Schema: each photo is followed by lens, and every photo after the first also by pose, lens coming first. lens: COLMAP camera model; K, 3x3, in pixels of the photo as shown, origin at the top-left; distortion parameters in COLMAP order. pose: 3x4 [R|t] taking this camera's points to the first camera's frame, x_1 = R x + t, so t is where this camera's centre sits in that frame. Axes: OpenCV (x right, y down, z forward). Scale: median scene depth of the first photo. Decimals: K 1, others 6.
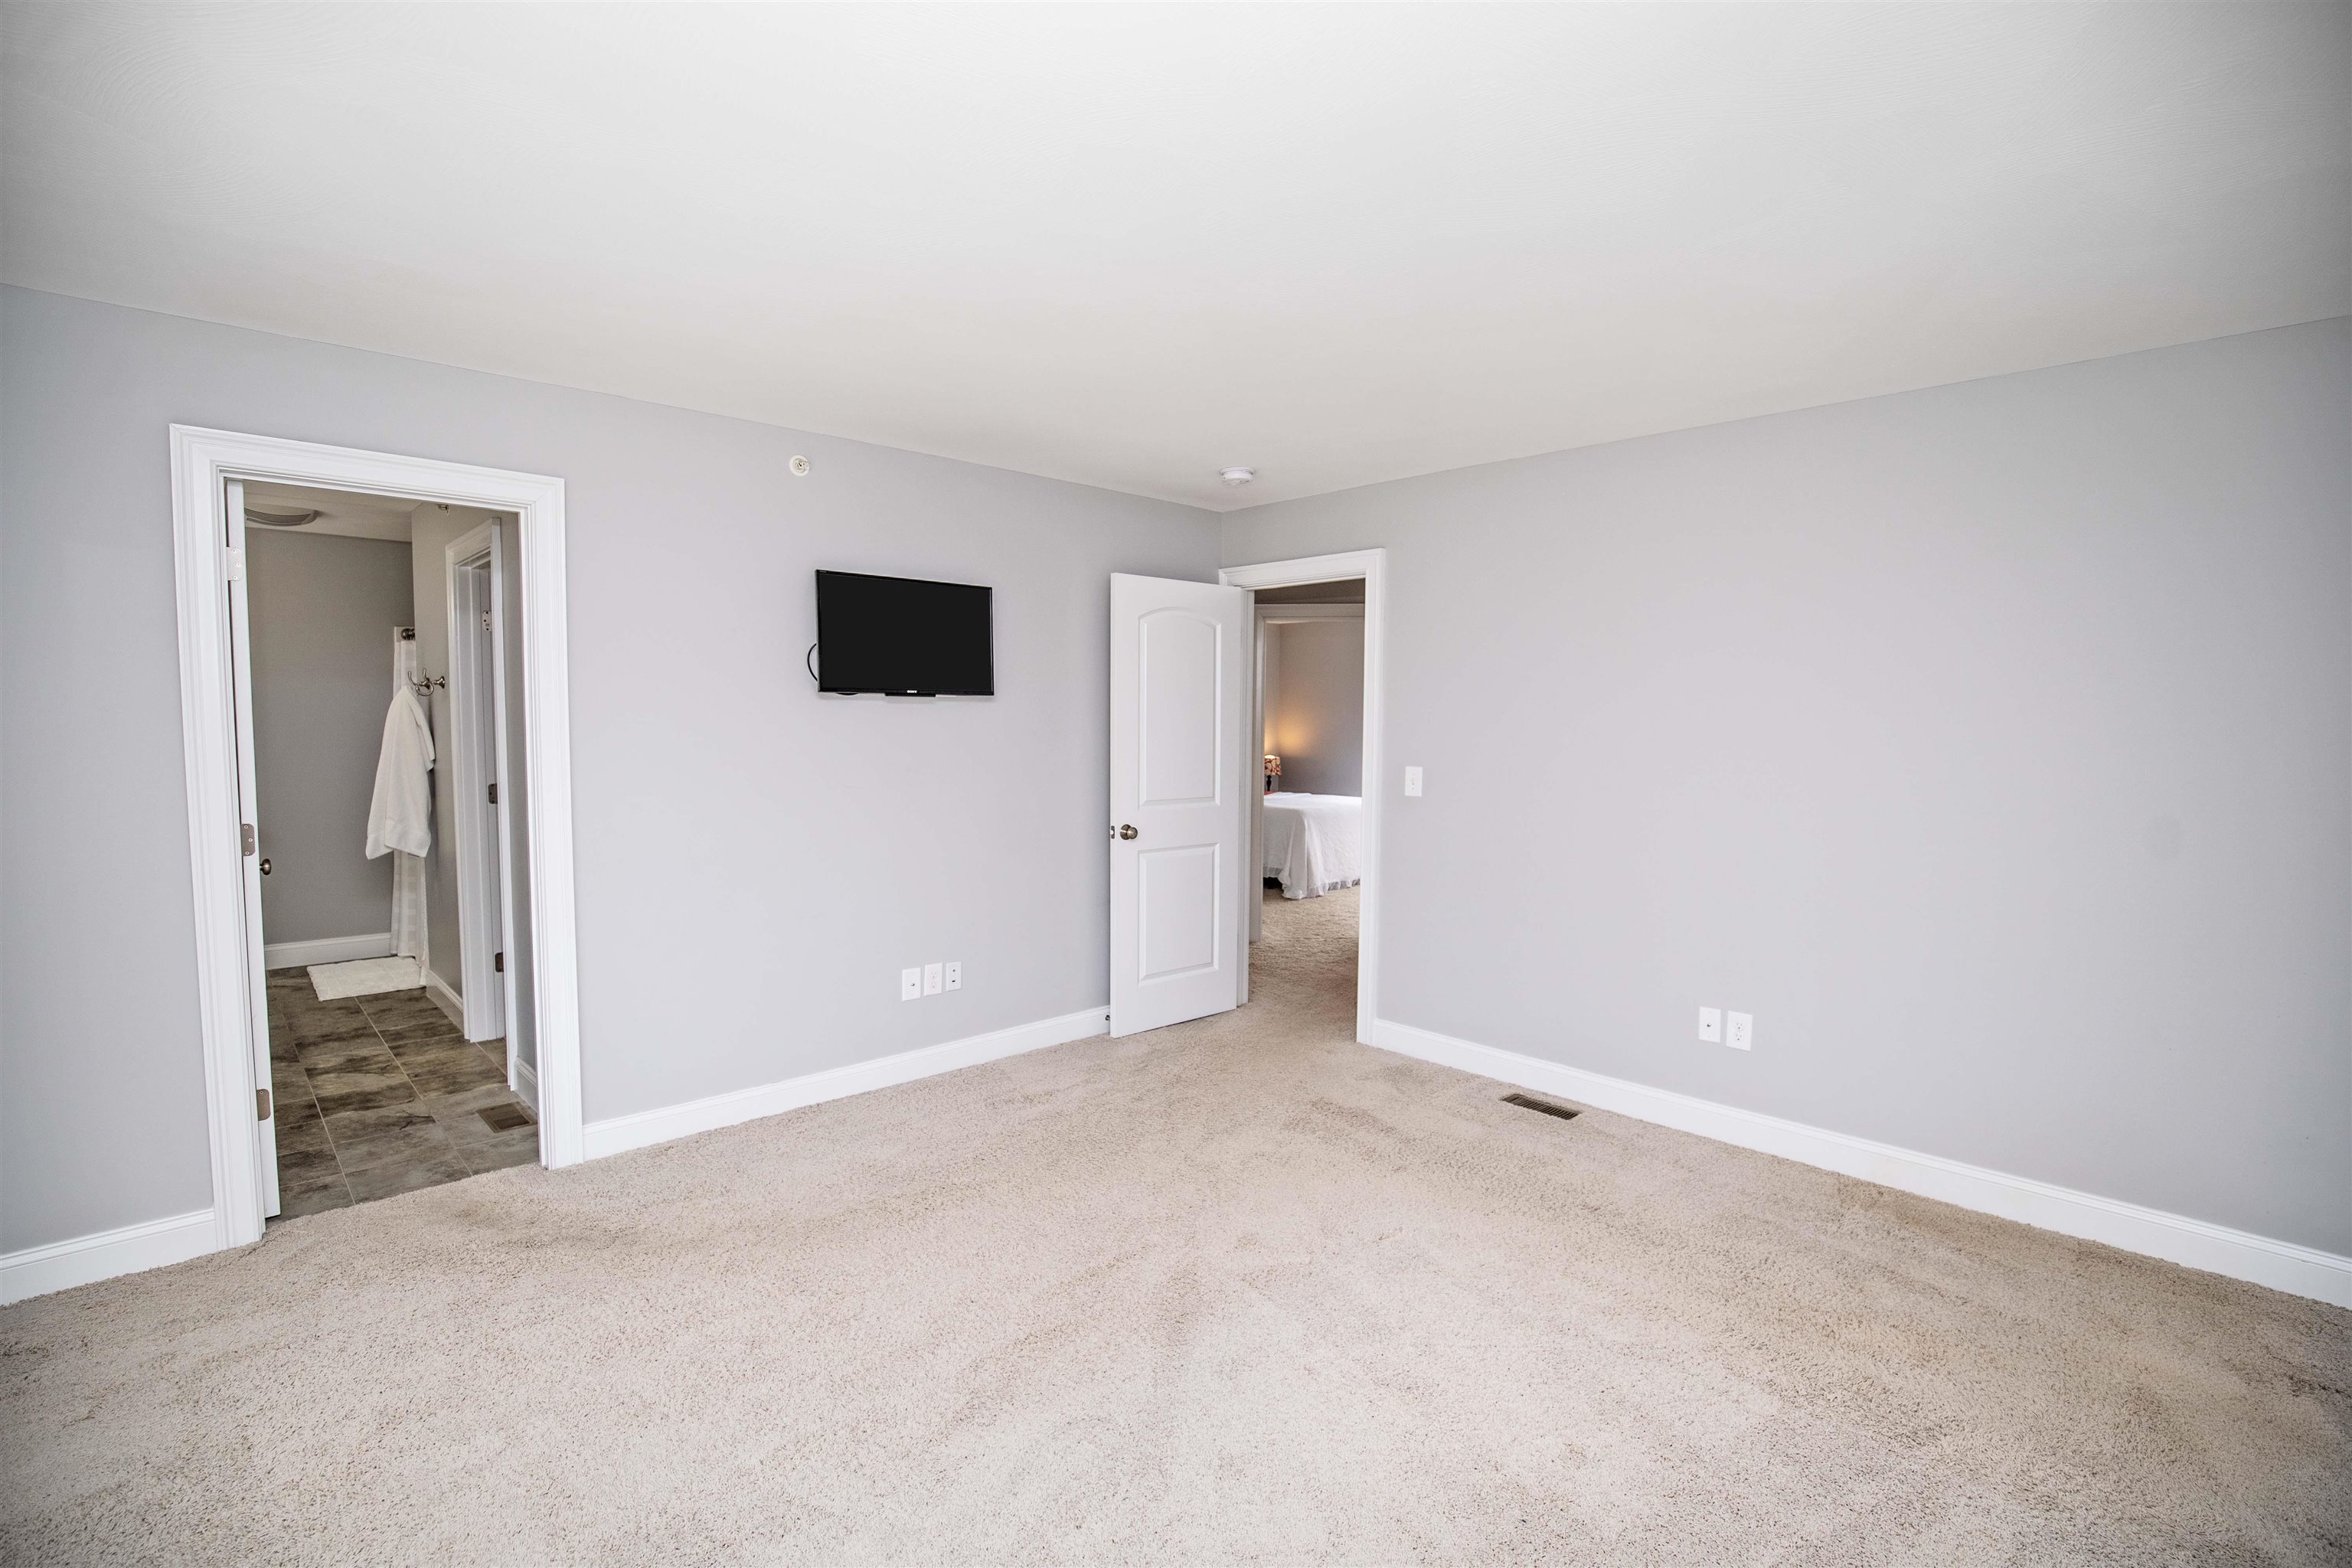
lens RADIAL K [[1119.4, 0, 1165.7], [0, 1119.4, 794.1], [0, 0, 1]] dist [-0.030433, 0.006871]
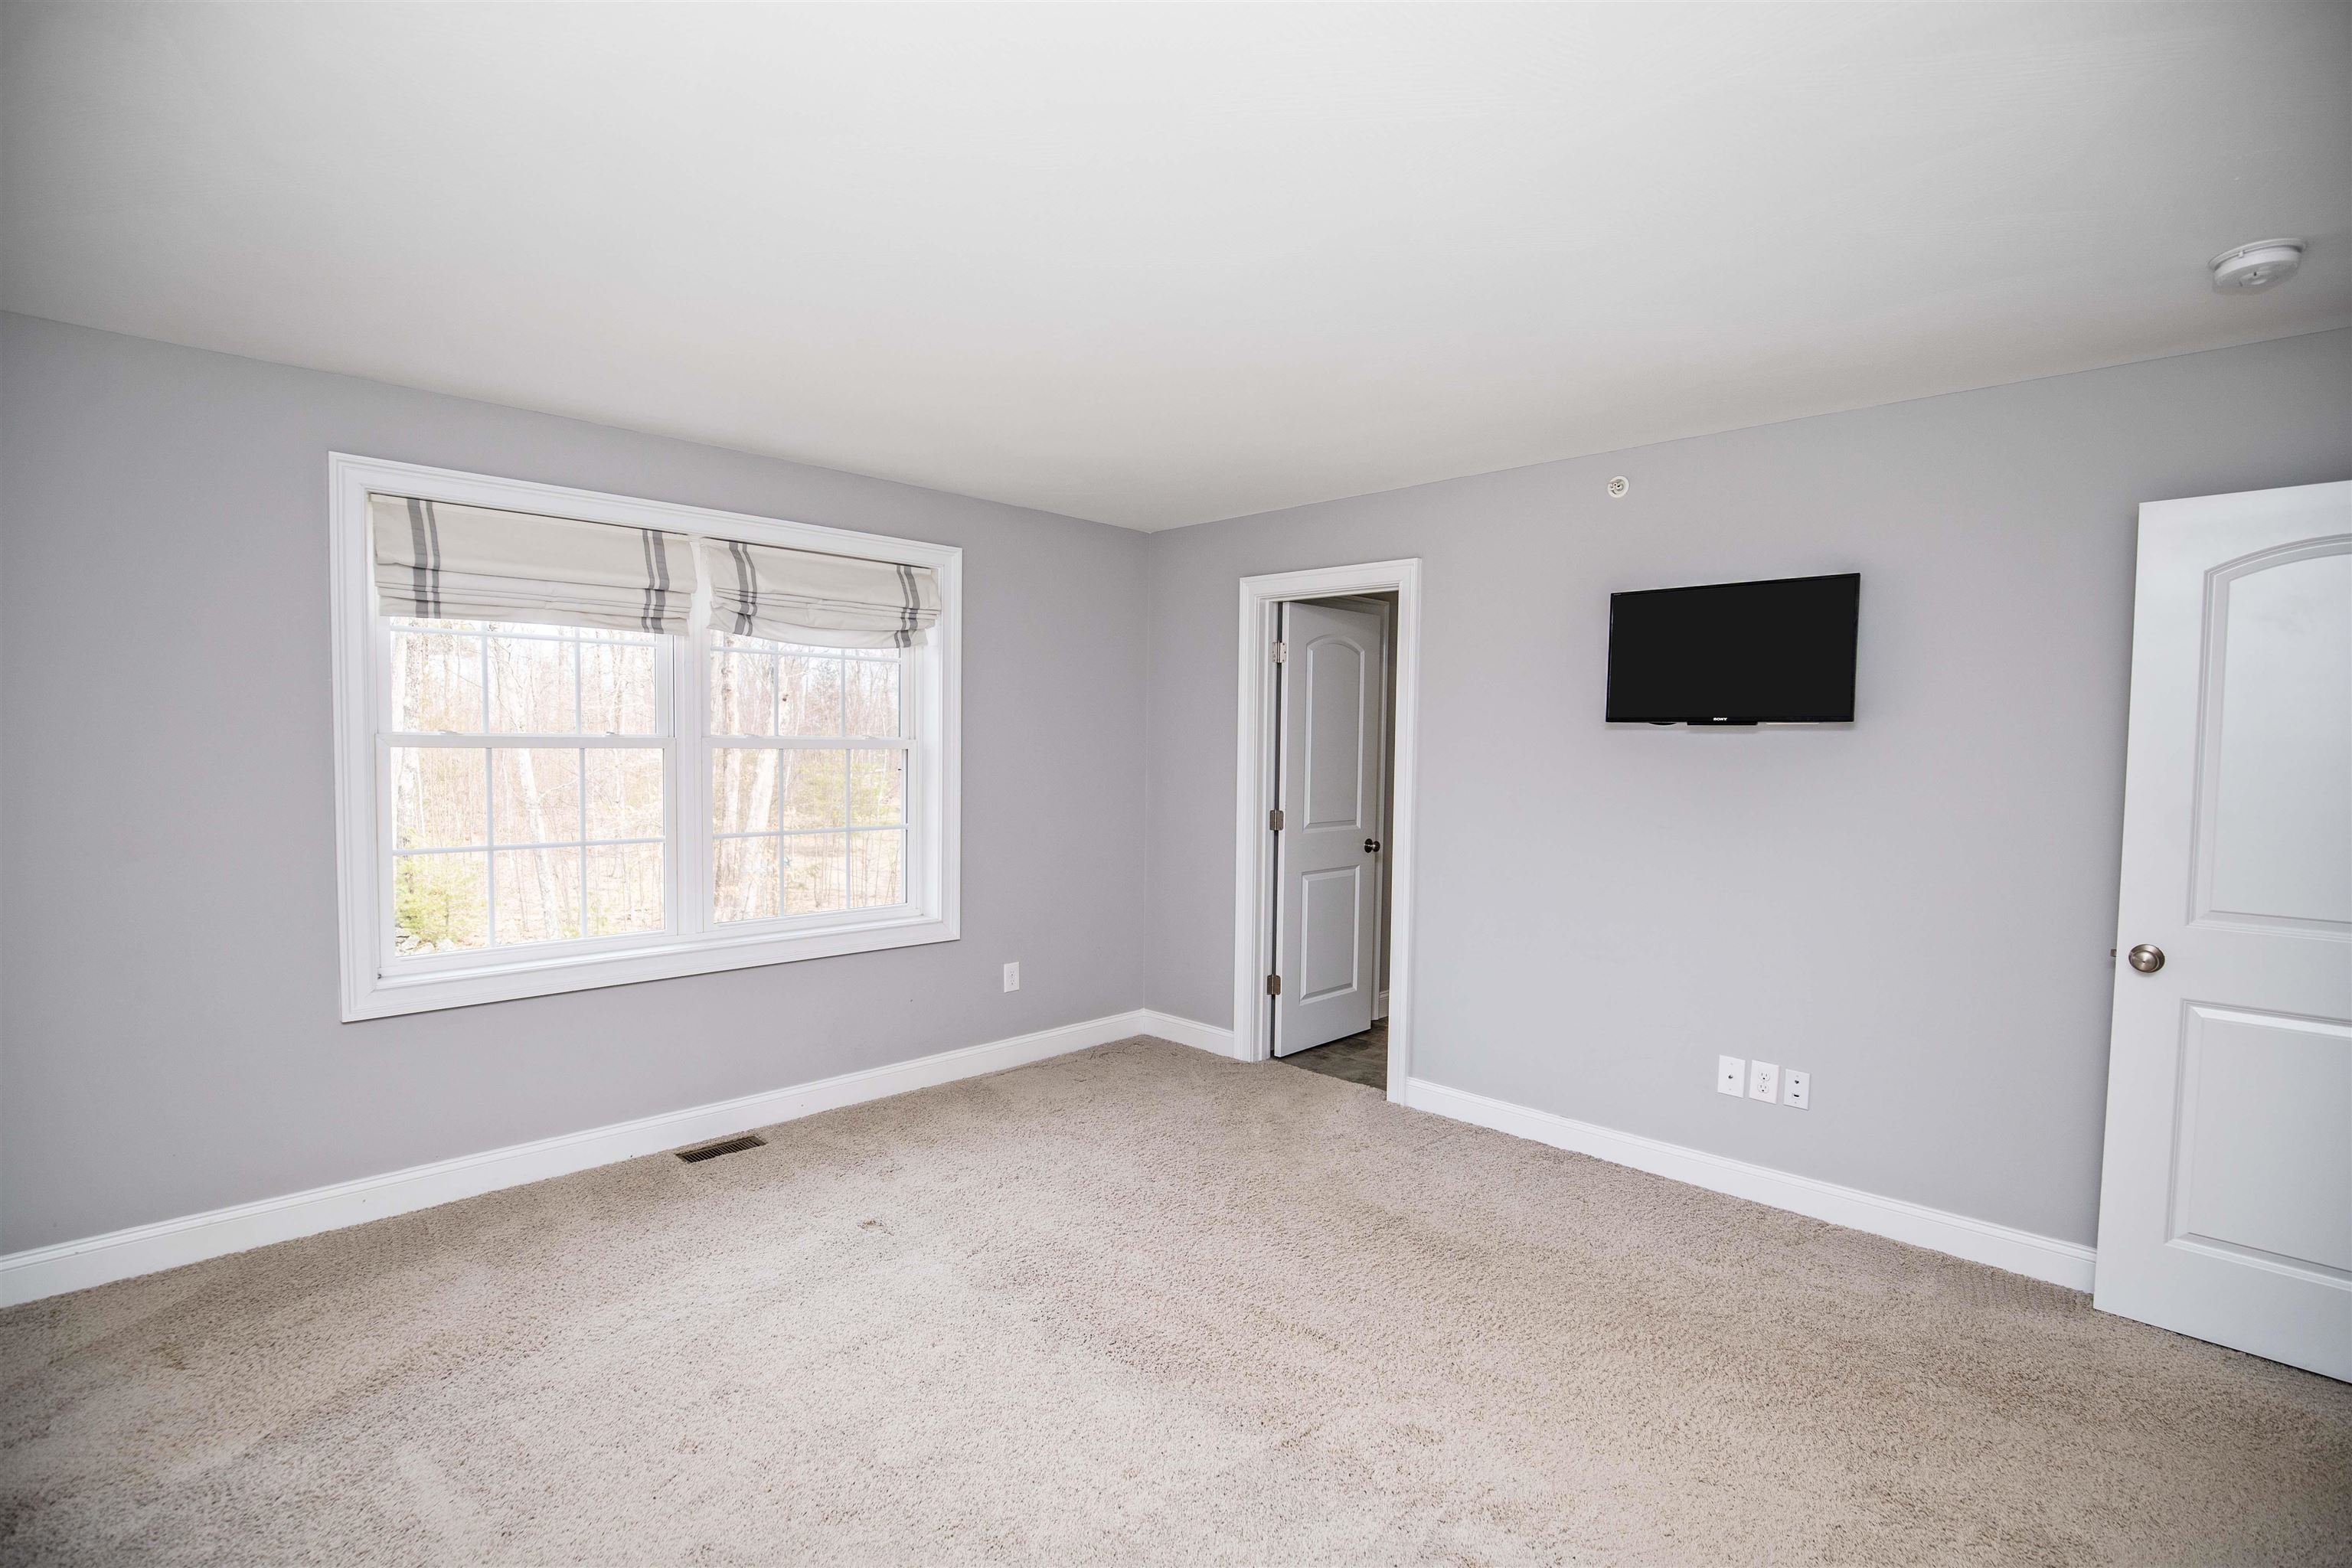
lens RADIAL K [[1119.4, 0, 1165.7], [0, 1119.4, 794.1], [0, 0, 1]] dist [-0.030433, 0.006871]
pose [[0.015379, 0.044077, -0.998910, 0.600057], [-0.075985, 0.996191, 0.042787, -0.041144], [0.996990, 0.075244, 0.018670, 0.586815]]
